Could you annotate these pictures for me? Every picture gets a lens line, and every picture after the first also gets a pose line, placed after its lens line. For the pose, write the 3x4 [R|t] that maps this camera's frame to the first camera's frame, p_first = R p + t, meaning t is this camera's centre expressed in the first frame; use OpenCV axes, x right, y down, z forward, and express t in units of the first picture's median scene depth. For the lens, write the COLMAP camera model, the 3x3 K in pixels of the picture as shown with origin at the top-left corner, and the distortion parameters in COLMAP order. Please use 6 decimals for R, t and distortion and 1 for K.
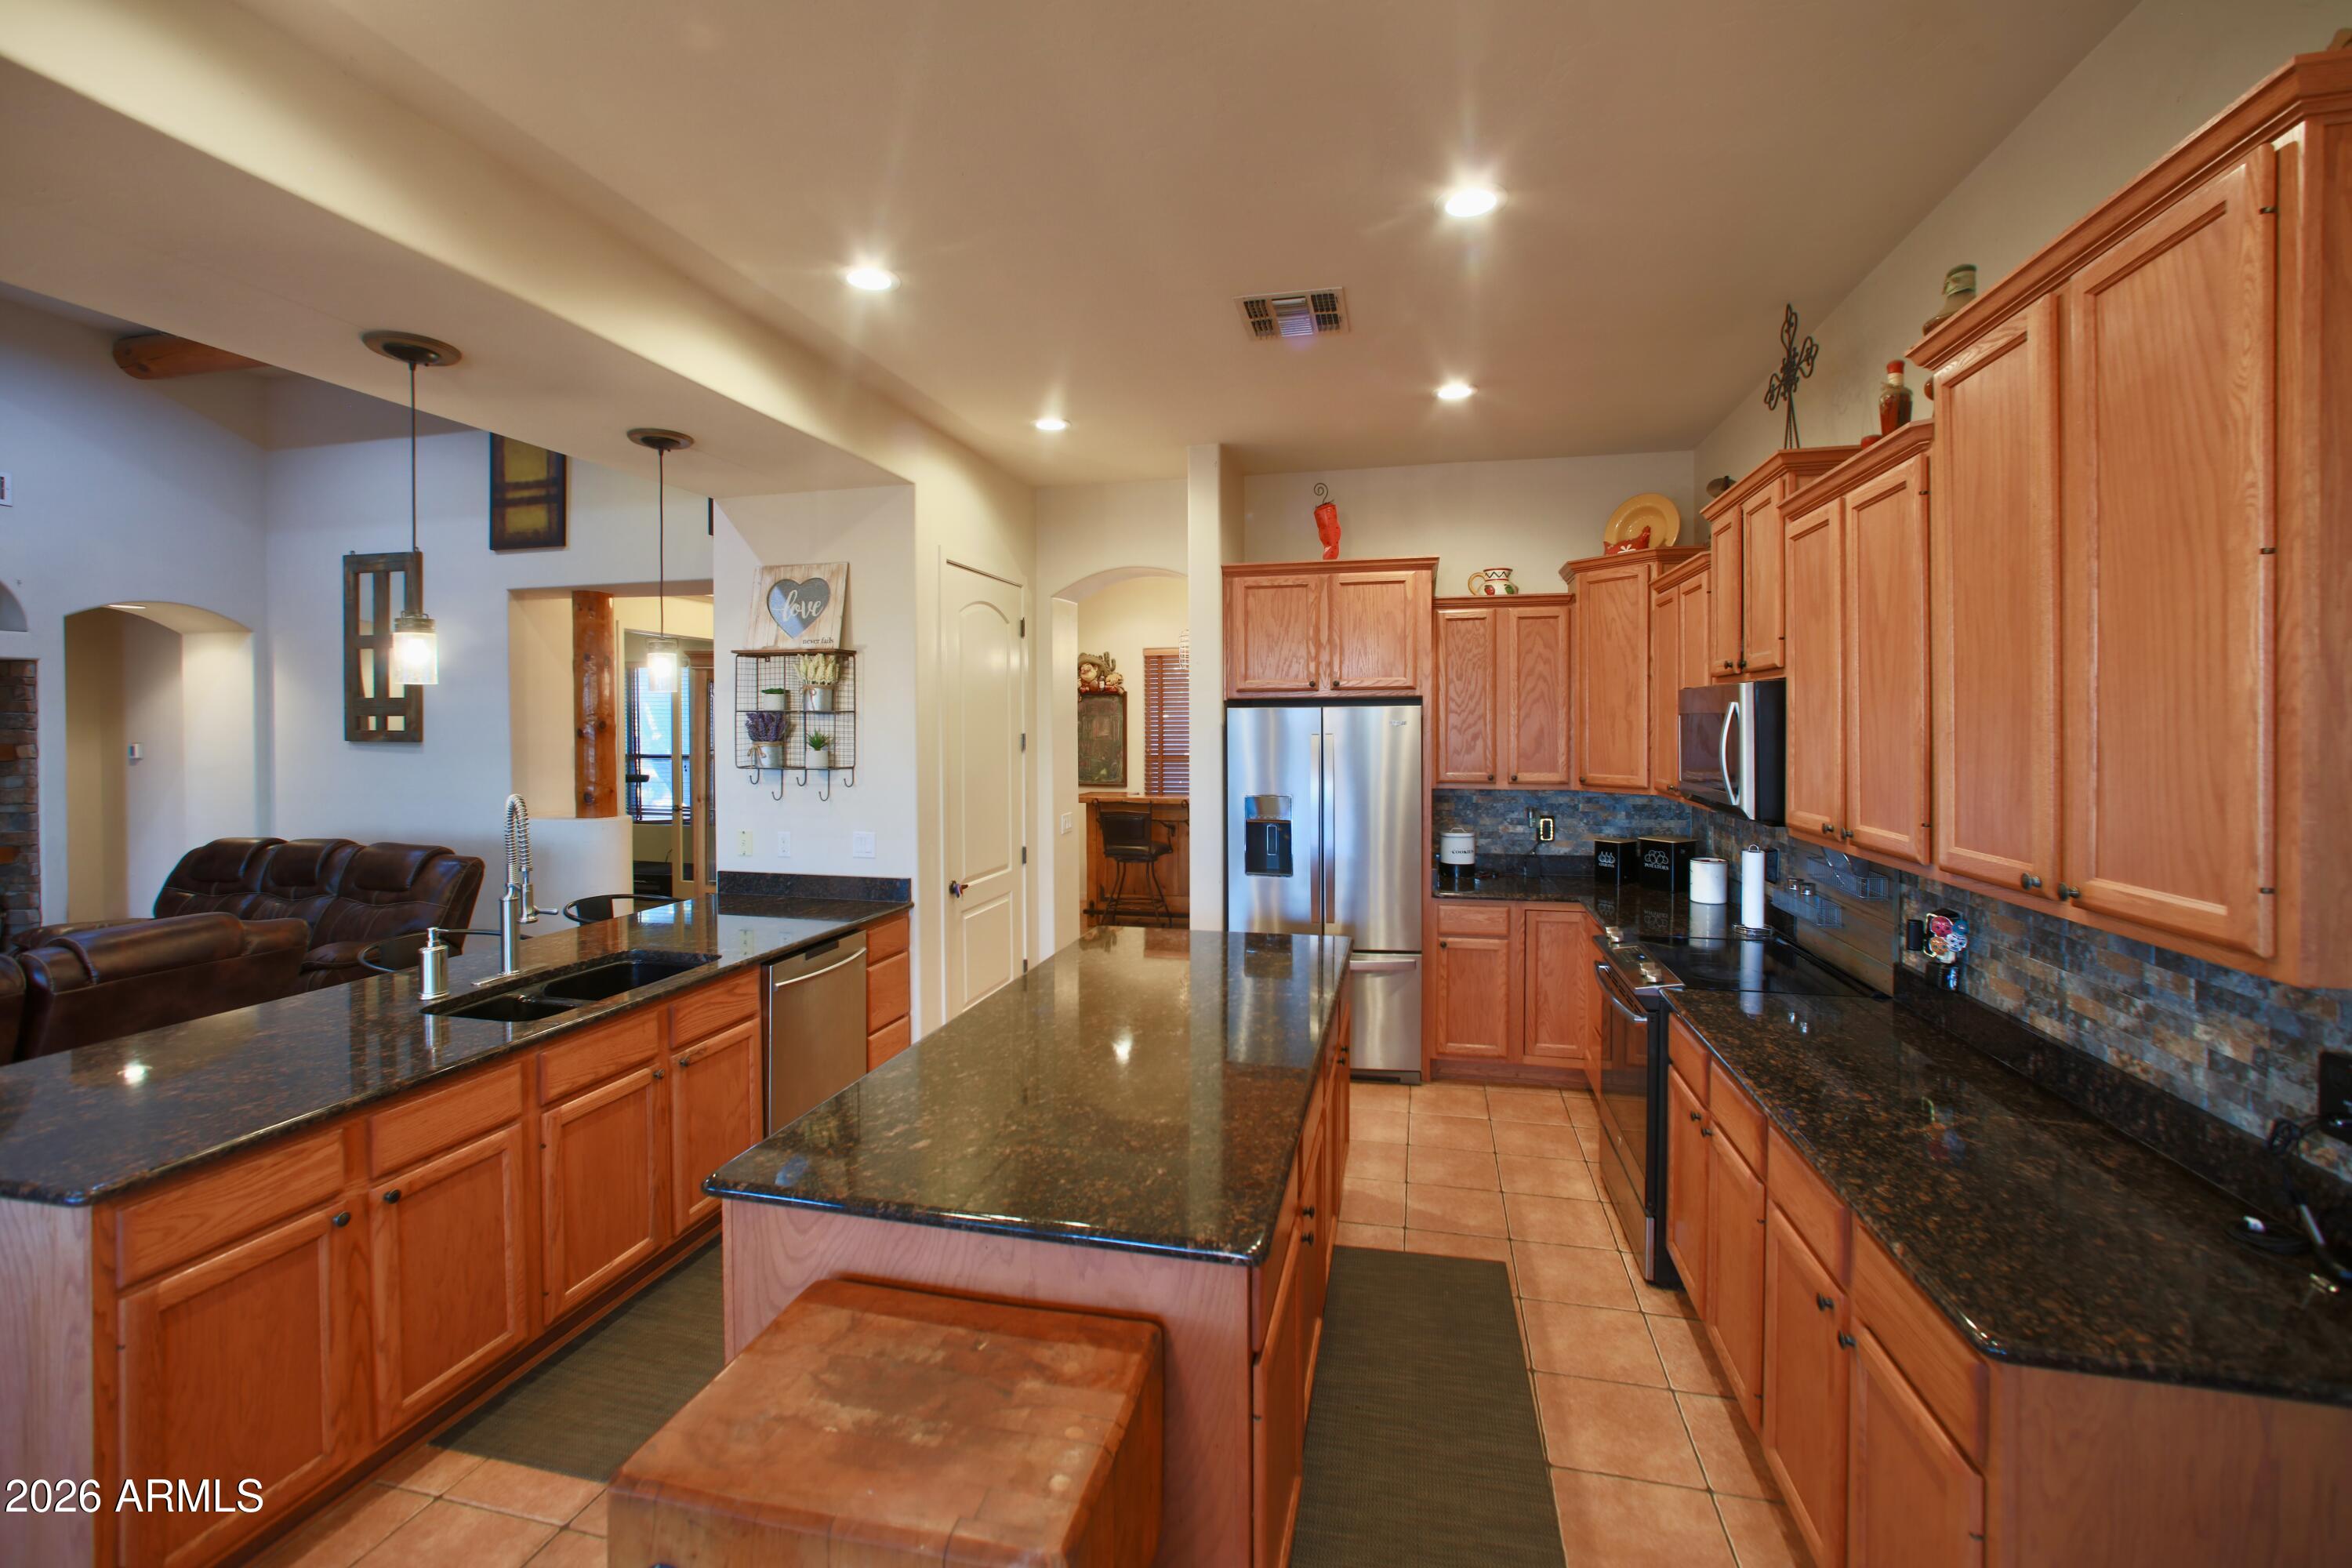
lens RADIAL K [[981.5, 0, 1191.3], [0, 981.5, 734.6], [0, 0, 1]] dist [-0.034411, 0.012890]
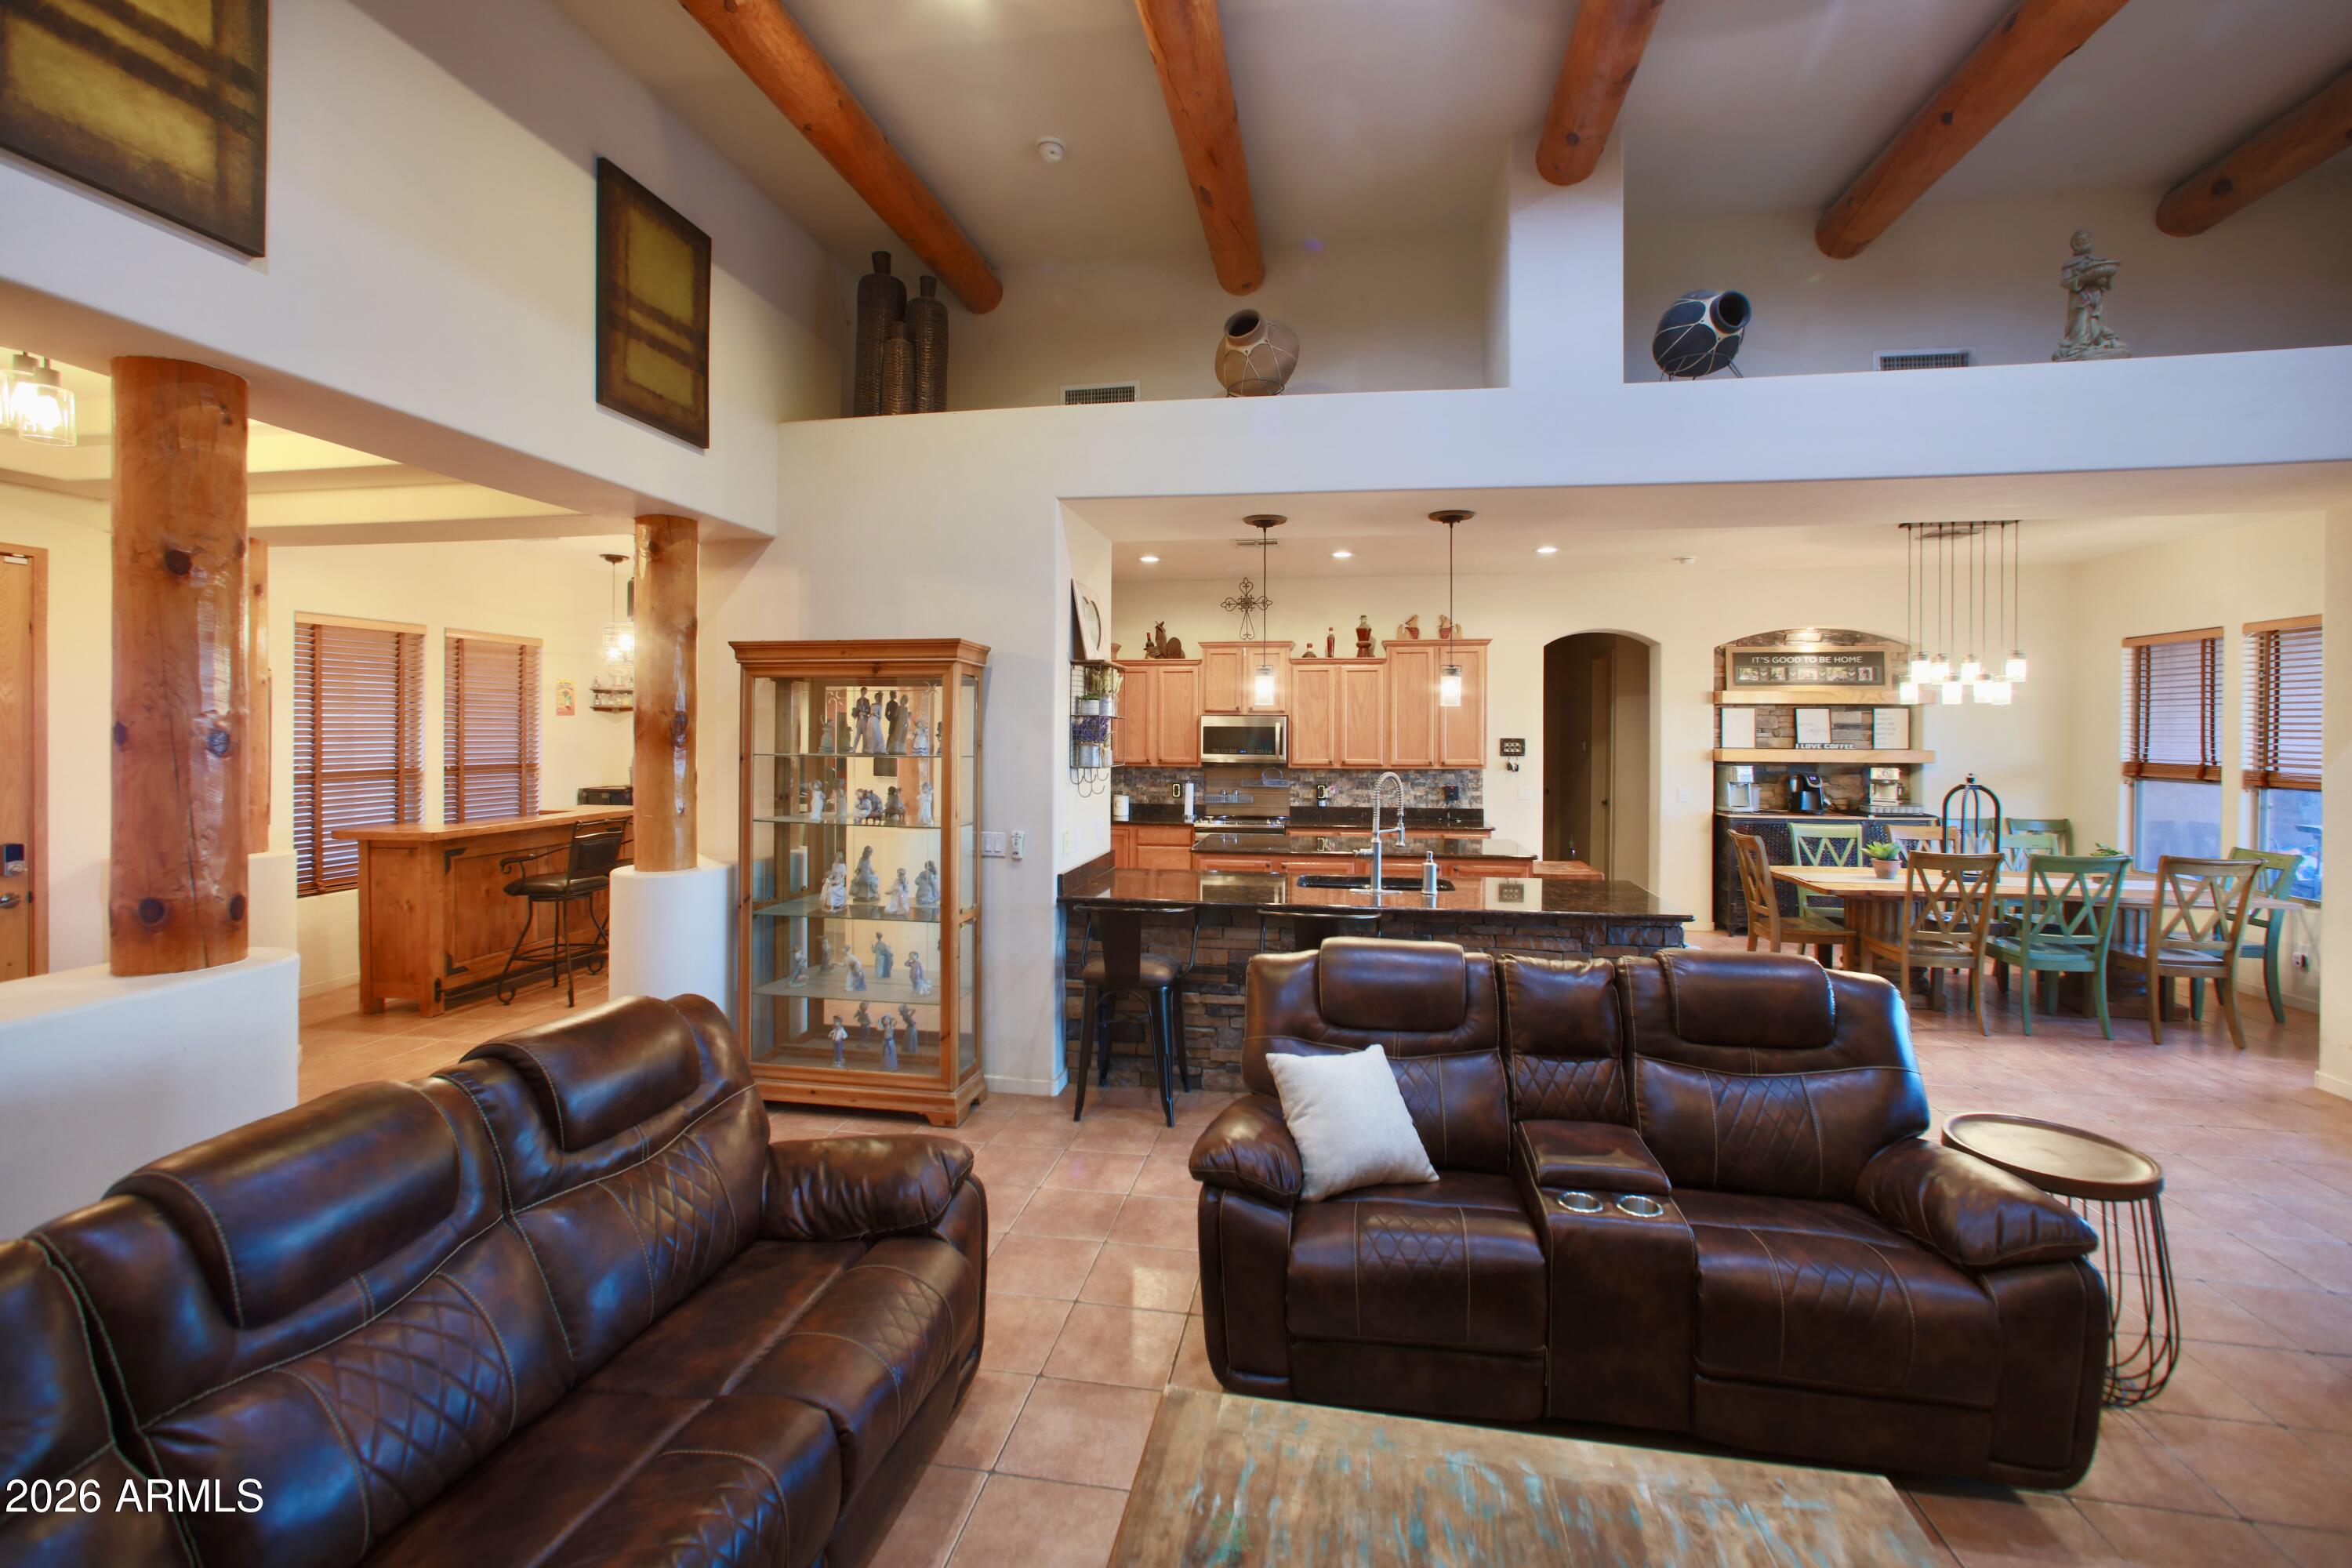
lens RADIAL K [[983.7, 0, 1189.3], [0, 983.7, 735.4], [0, 0, 1]] dist [-0.045505, 0.021289]
pose [[-0.059289, -0.001545, 0.998240, -1.572183], [0.007406, 0.999971, 0.001987, -0.003123], [-0.998213, 0.007511, -0.059275, 0.967047]]
